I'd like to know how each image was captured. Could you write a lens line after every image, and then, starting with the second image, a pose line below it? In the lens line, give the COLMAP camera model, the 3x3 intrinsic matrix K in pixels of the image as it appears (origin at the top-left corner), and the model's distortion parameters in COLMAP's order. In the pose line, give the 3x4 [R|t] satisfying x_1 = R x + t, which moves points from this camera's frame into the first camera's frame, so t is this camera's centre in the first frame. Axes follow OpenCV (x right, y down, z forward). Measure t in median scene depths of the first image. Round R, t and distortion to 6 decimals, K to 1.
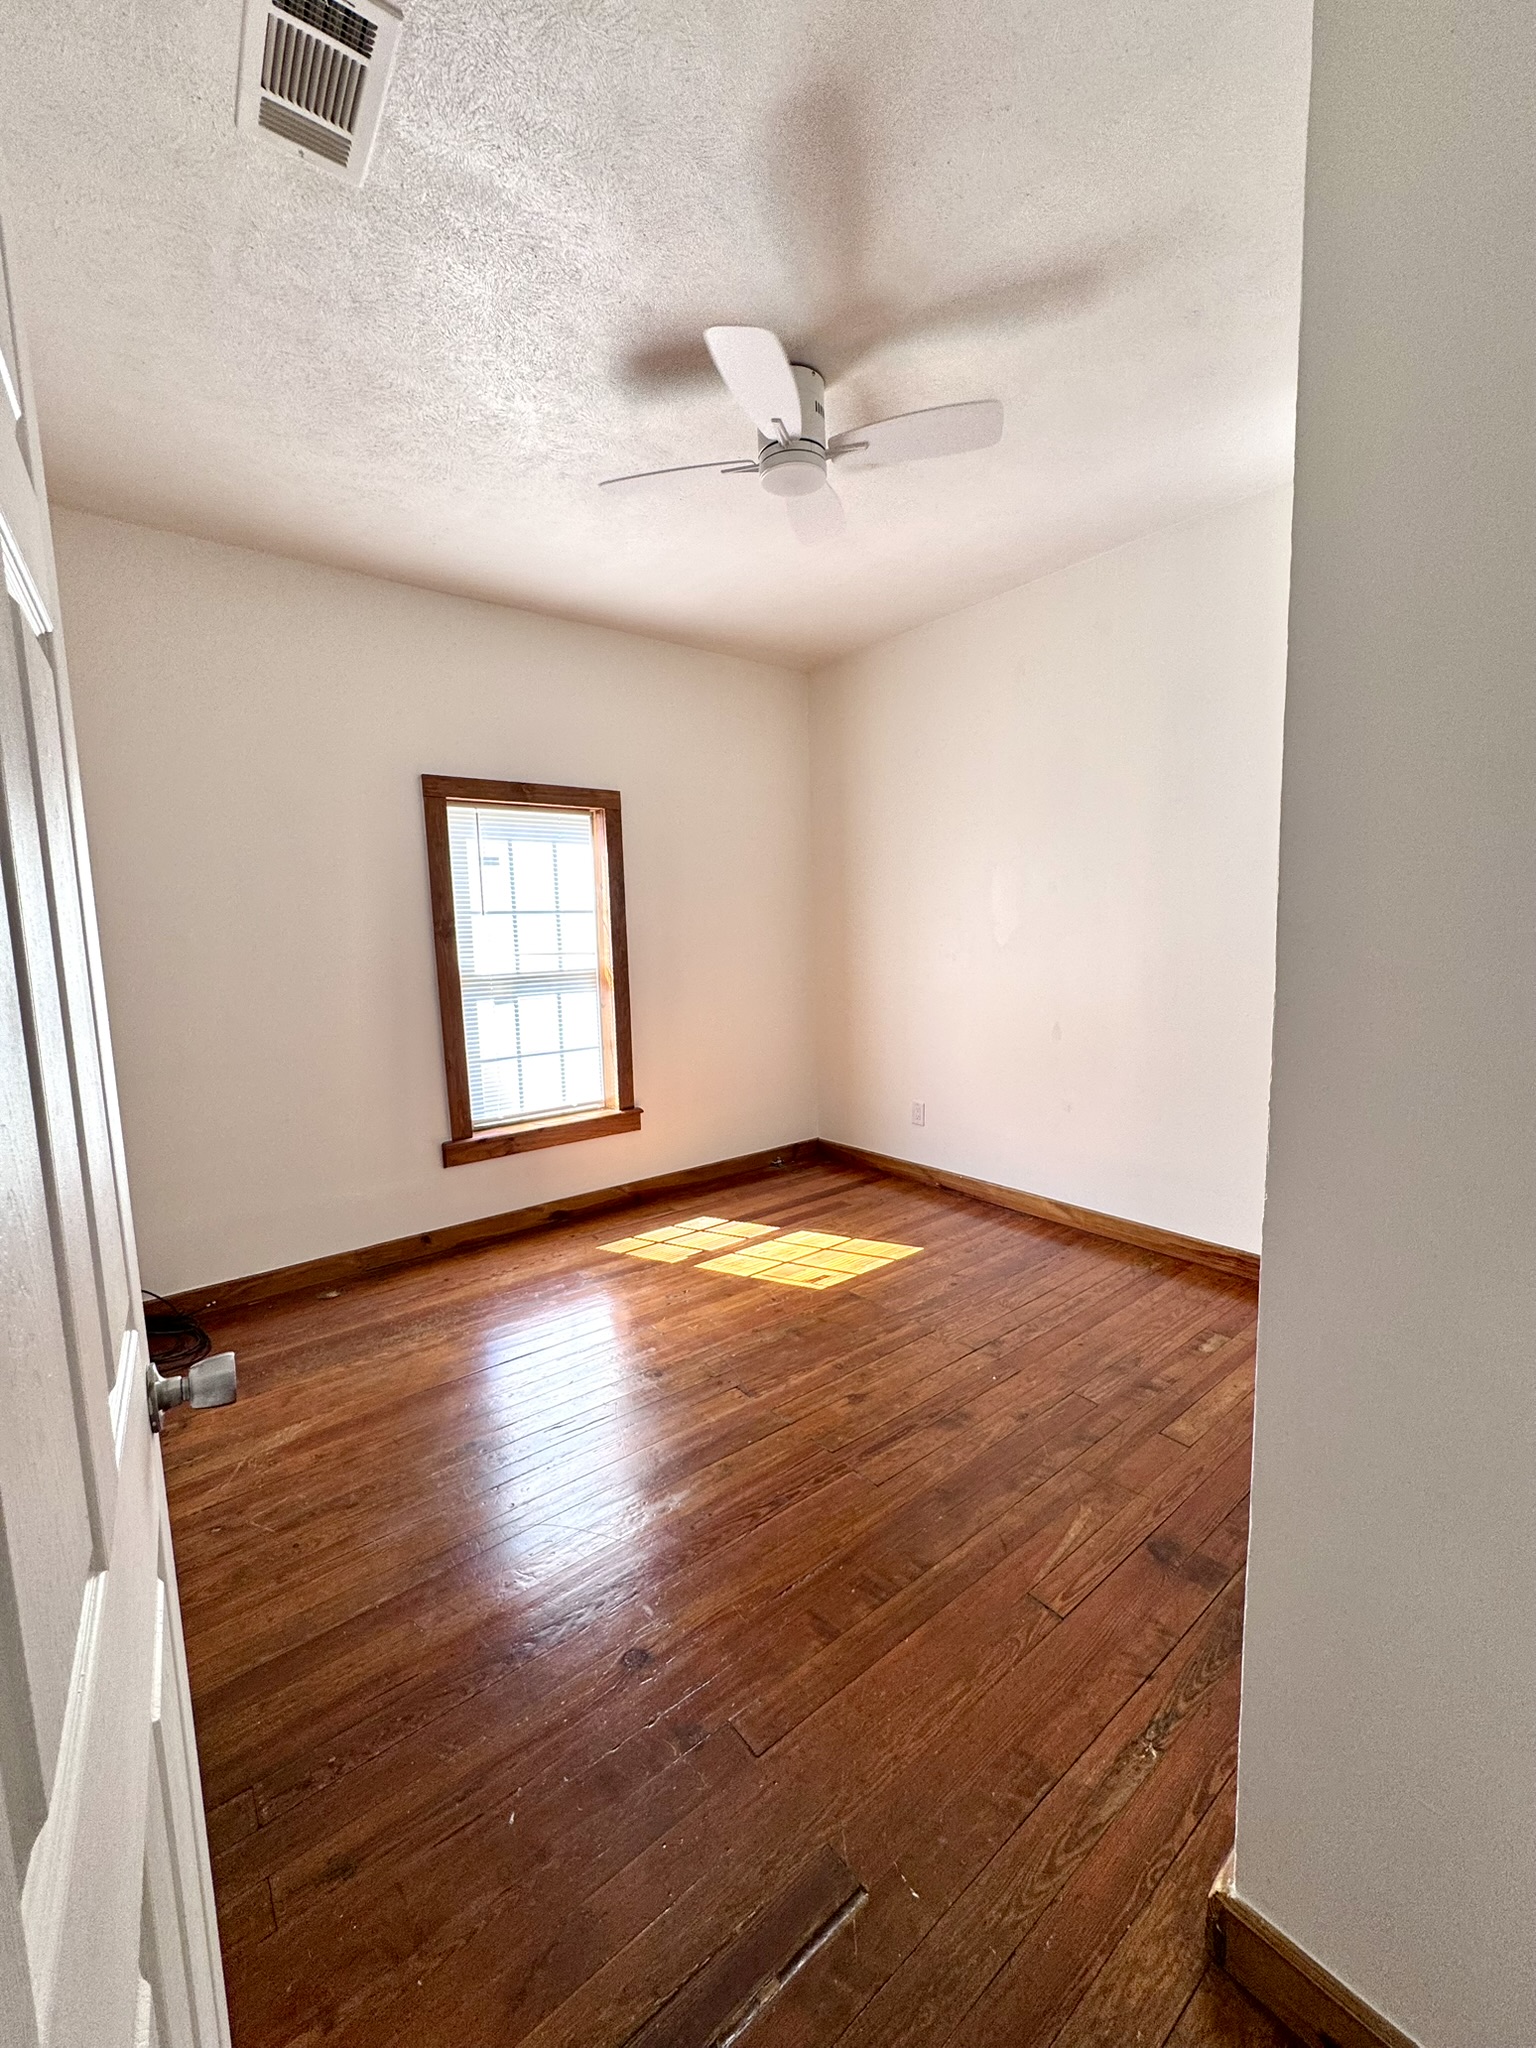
lens RADIAL K [[821.0, 0, 777.3], [0, 821.0, 1003.3], [0, 0, 1]] dist [-0.004361, 0.001324]
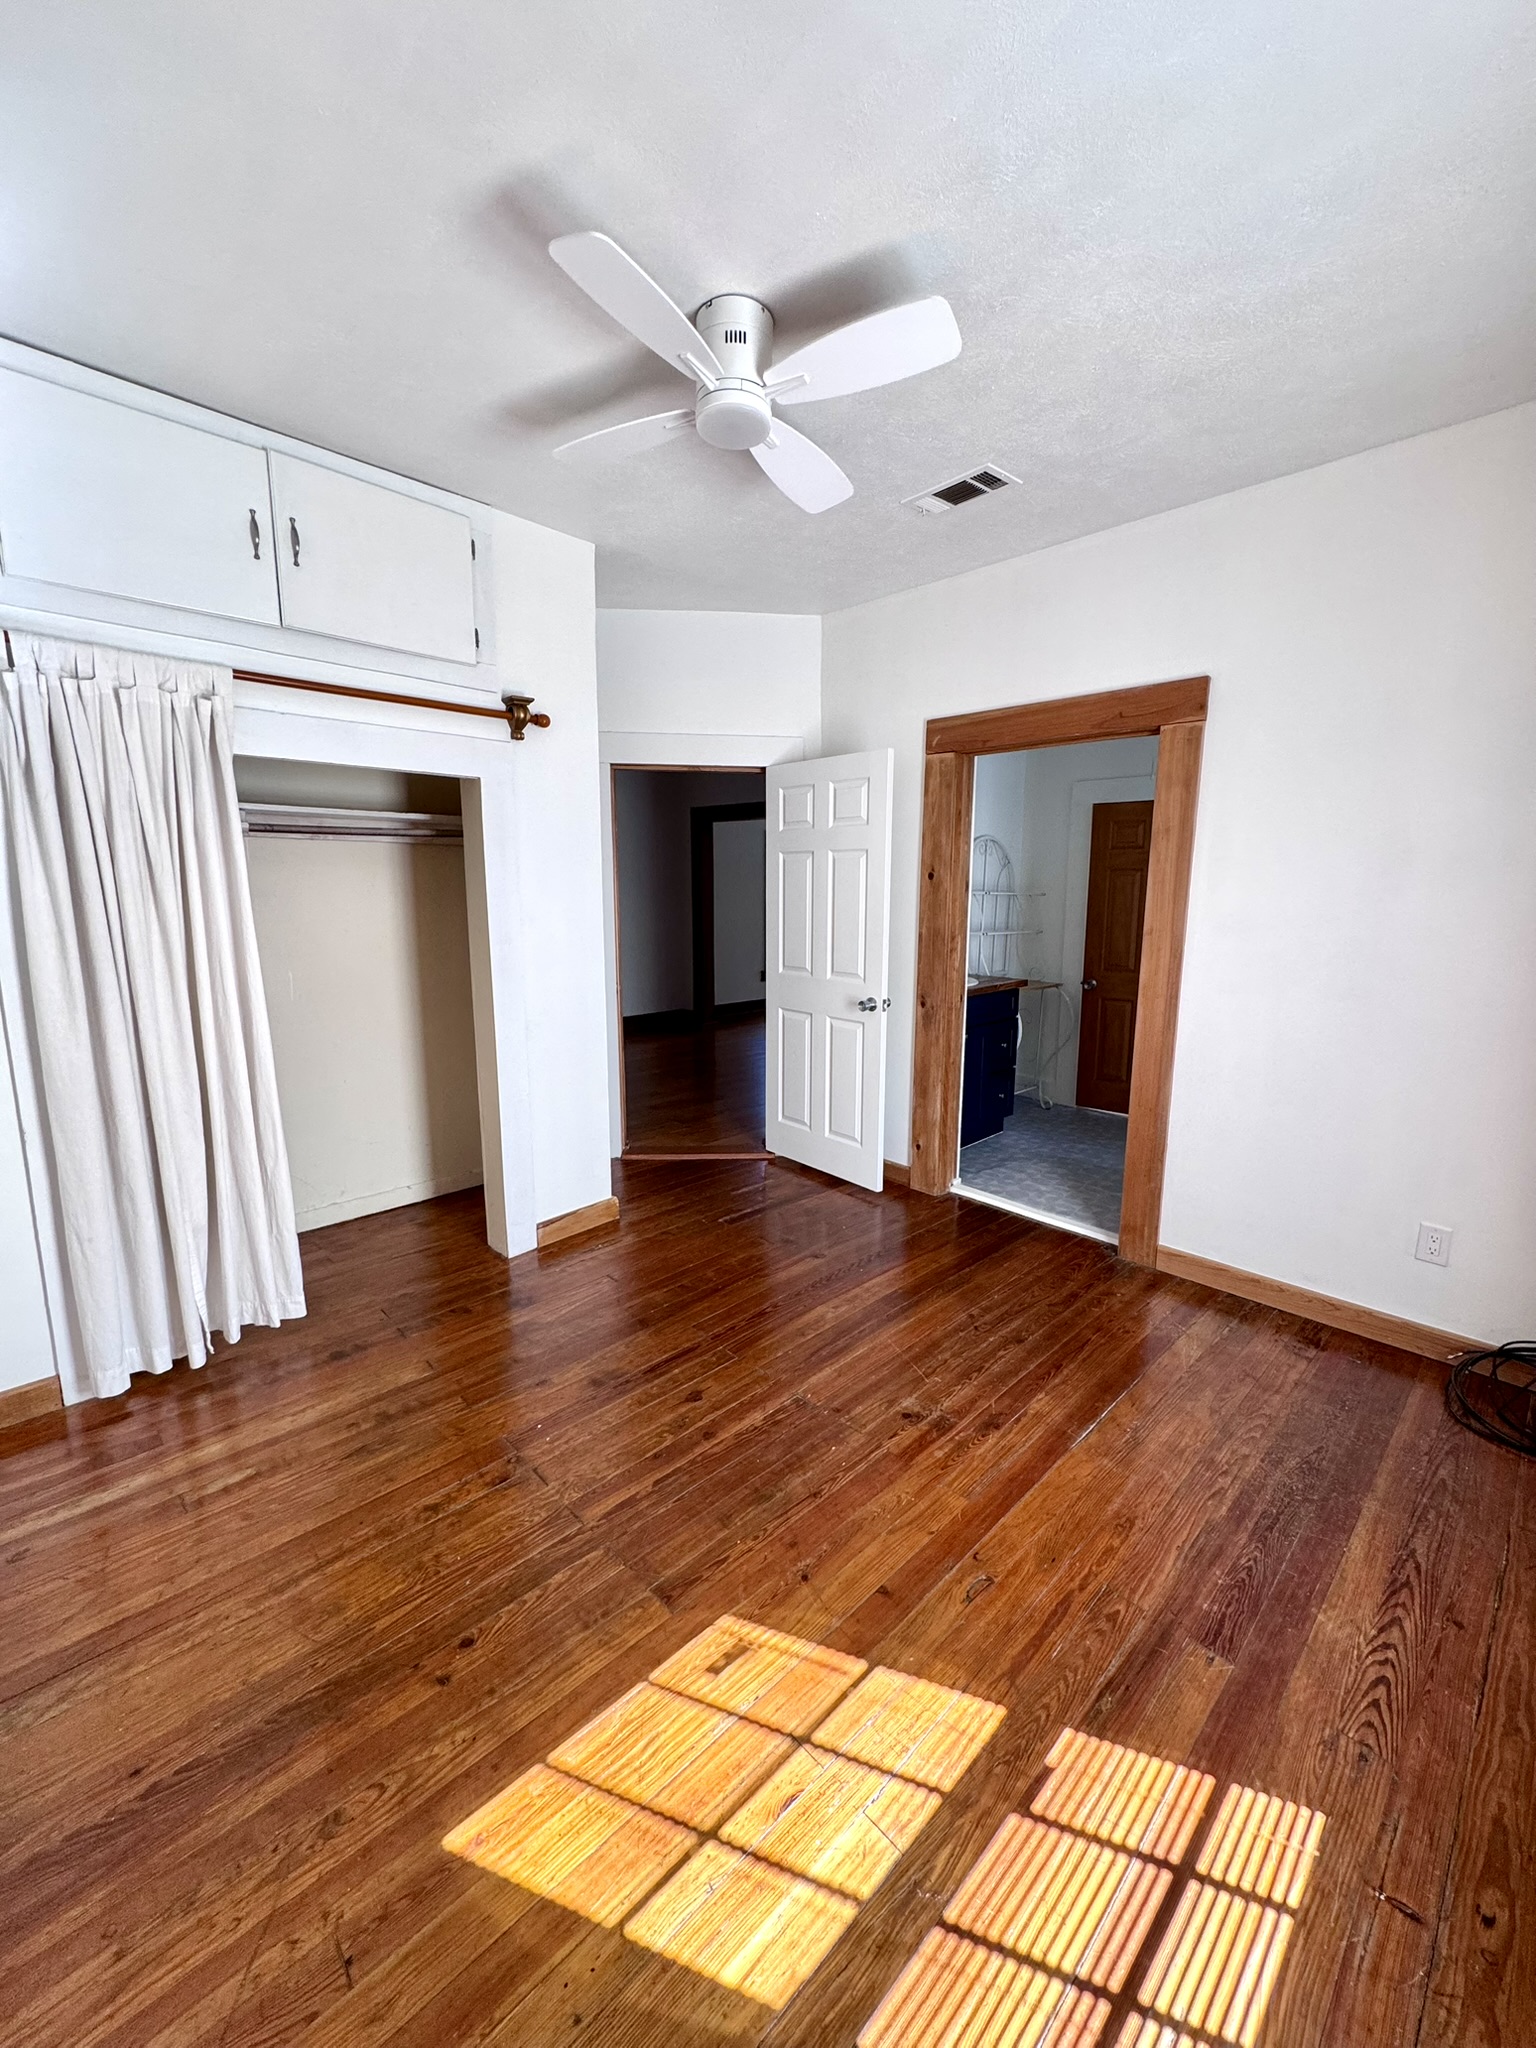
lens RADIAL K [[821.0, 0, 760.7], [0, 821.0, 1032.2], [0, 0, 1]] dist [-0.004361, 0.001324]
pose [[-0.997032, 0.031781, -0.070118, 0.052636], [0.011454, 0.961912, 0.273120, -0.162943], [0.076128, 0.271506, -0.959421, 1.364350]]
